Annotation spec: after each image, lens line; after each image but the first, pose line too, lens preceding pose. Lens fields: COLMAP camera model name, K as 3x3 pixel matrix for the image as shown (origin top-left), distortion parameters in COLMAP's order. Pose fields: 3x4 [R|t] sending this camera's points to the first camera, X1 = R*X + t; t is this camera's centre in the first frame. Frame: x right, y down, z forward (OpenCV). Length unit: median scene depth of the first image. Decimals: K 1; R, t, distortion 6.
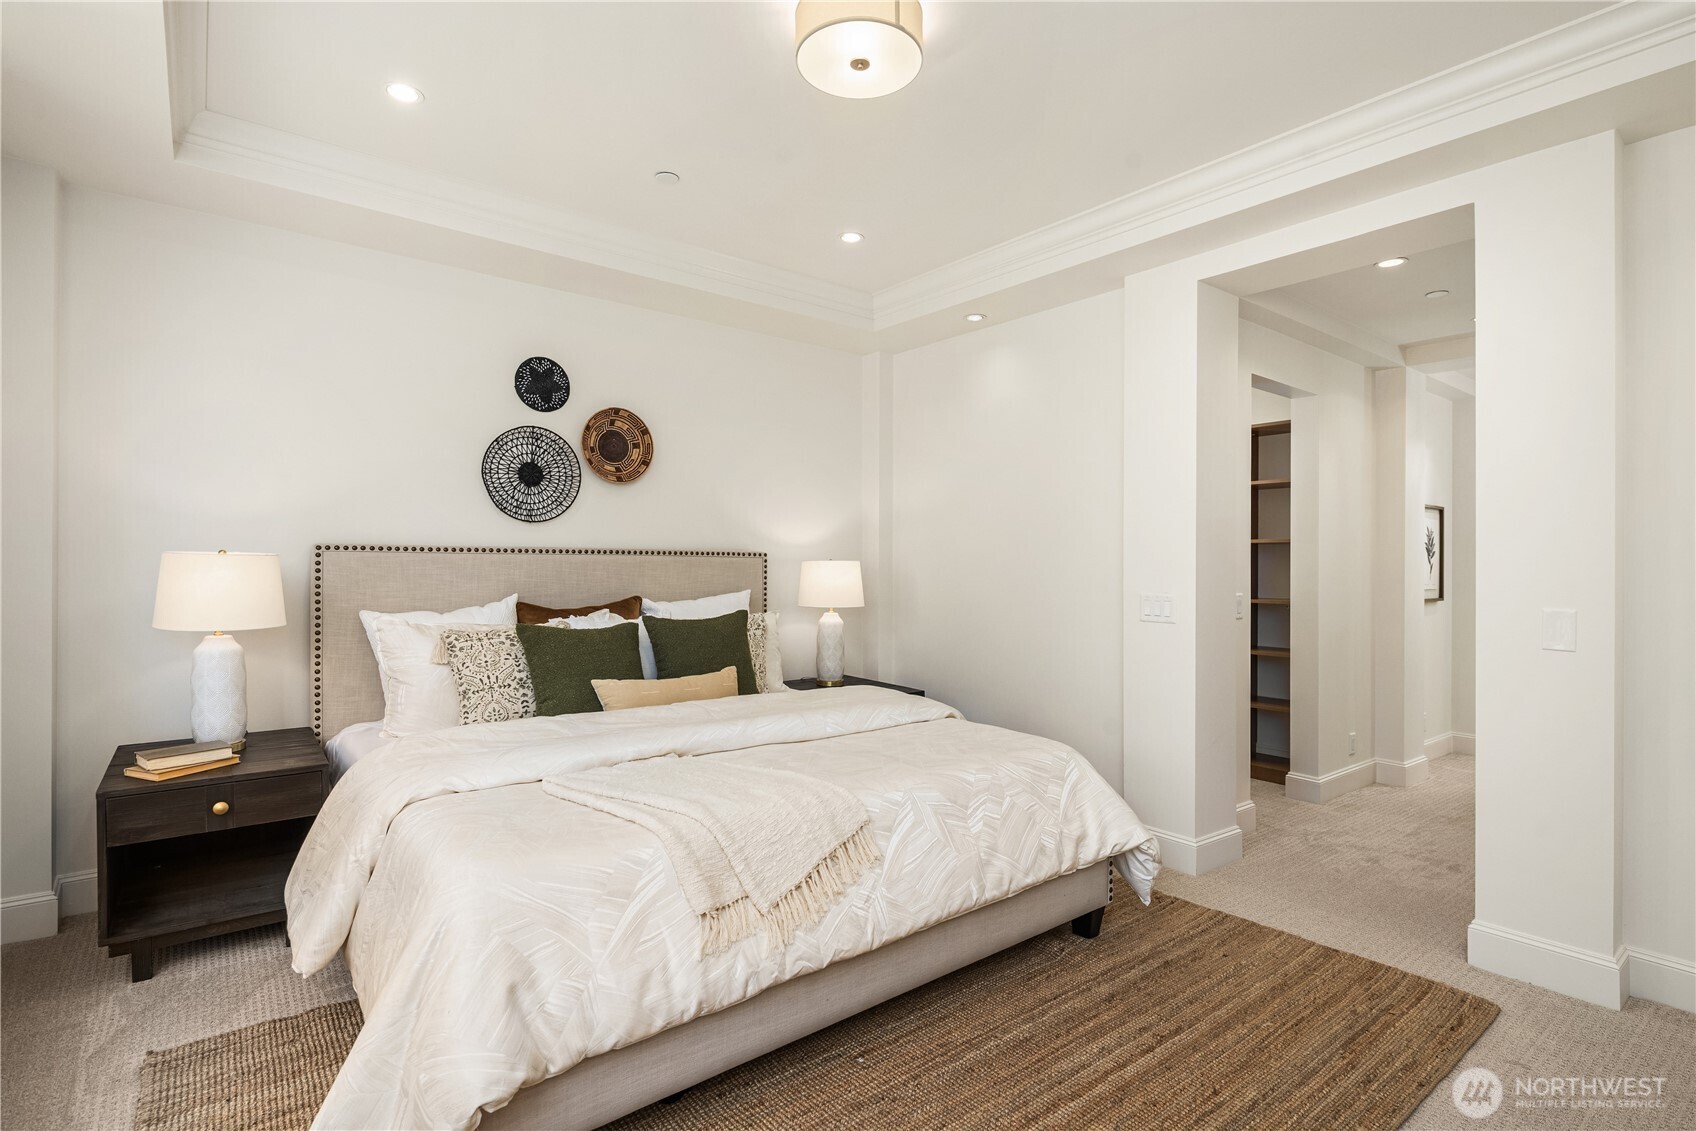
lens RADIAL K [[831.1, 0, 846.0], [0, 831.1, 563.9], [0, 0, 1]] dist [0.001162, 0.000173]
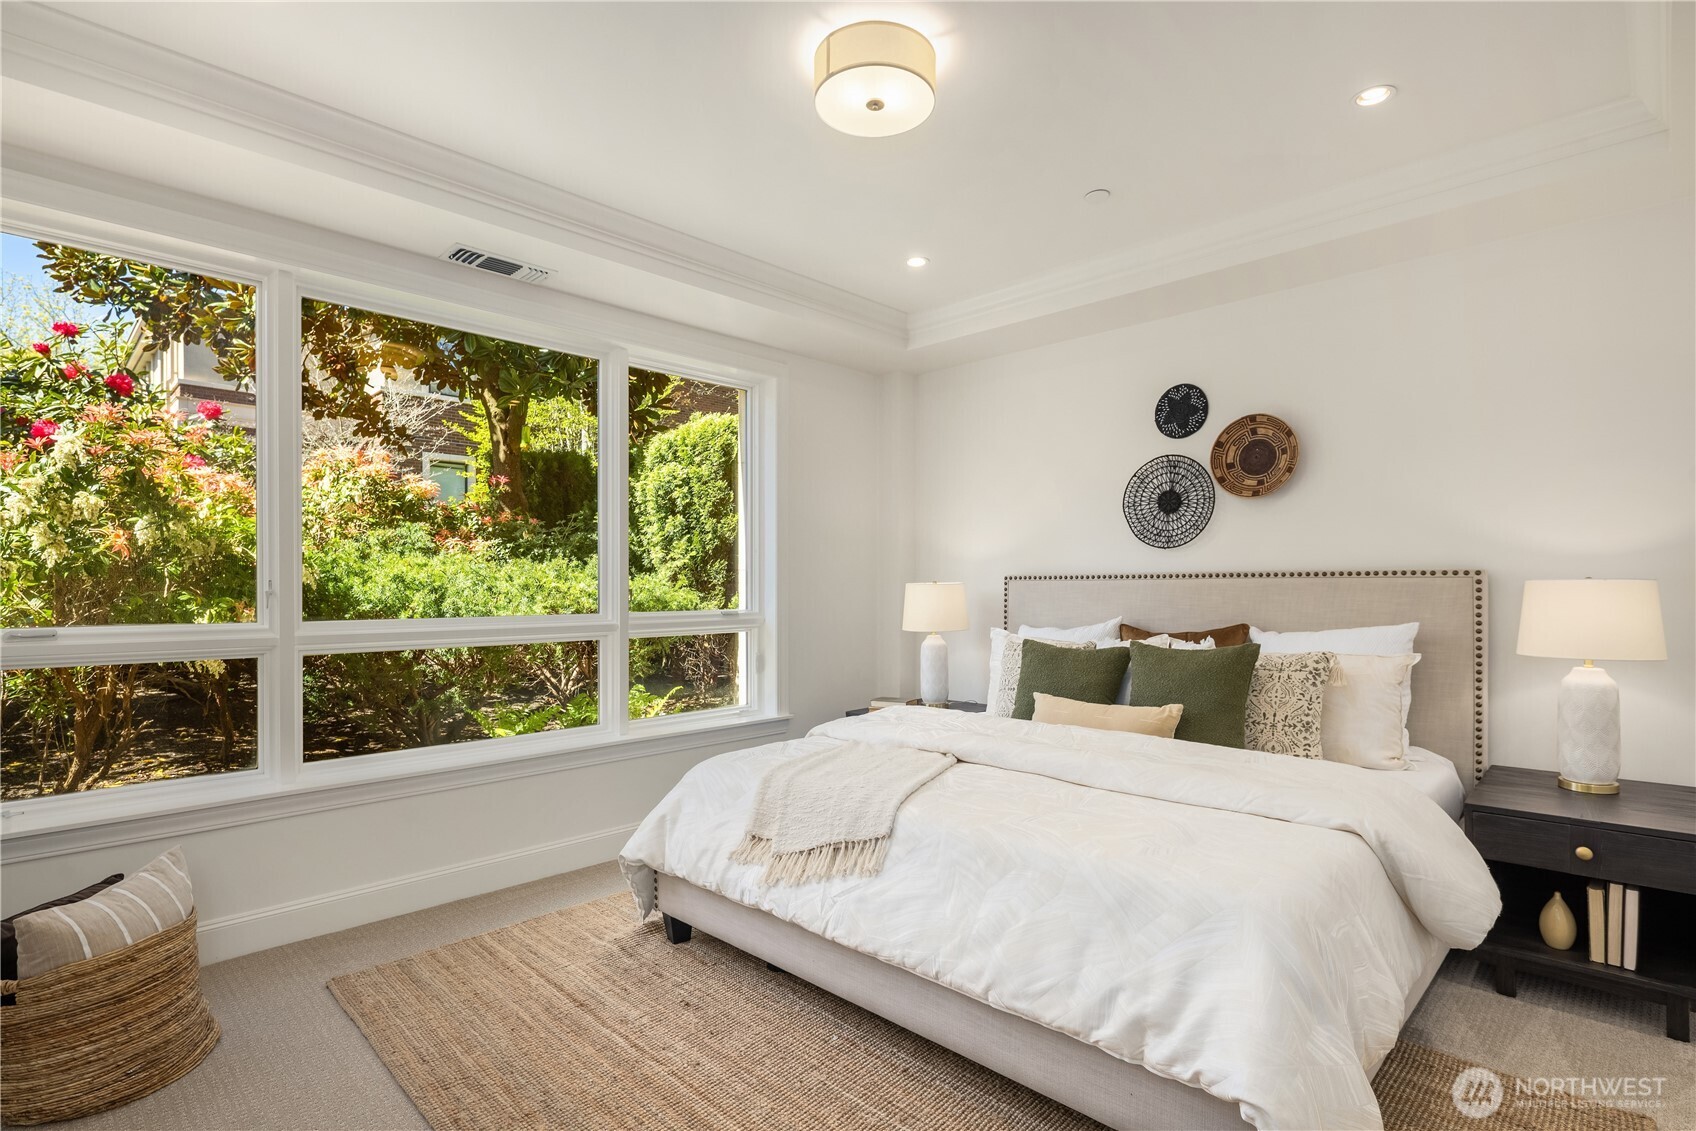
lens RADIAL K [[831.1, 0, 844.9], [0, 831.1, 598.7], [0, 0, 1]] dist [0.001162, 0.000173]
pose [[0.115565, 0.003055, -0.993295, 0.589002], [0.003473, 0.999988, 0.003480, 0.007207], [0.993294, -0.003852, 0.115553, 0.472560]]
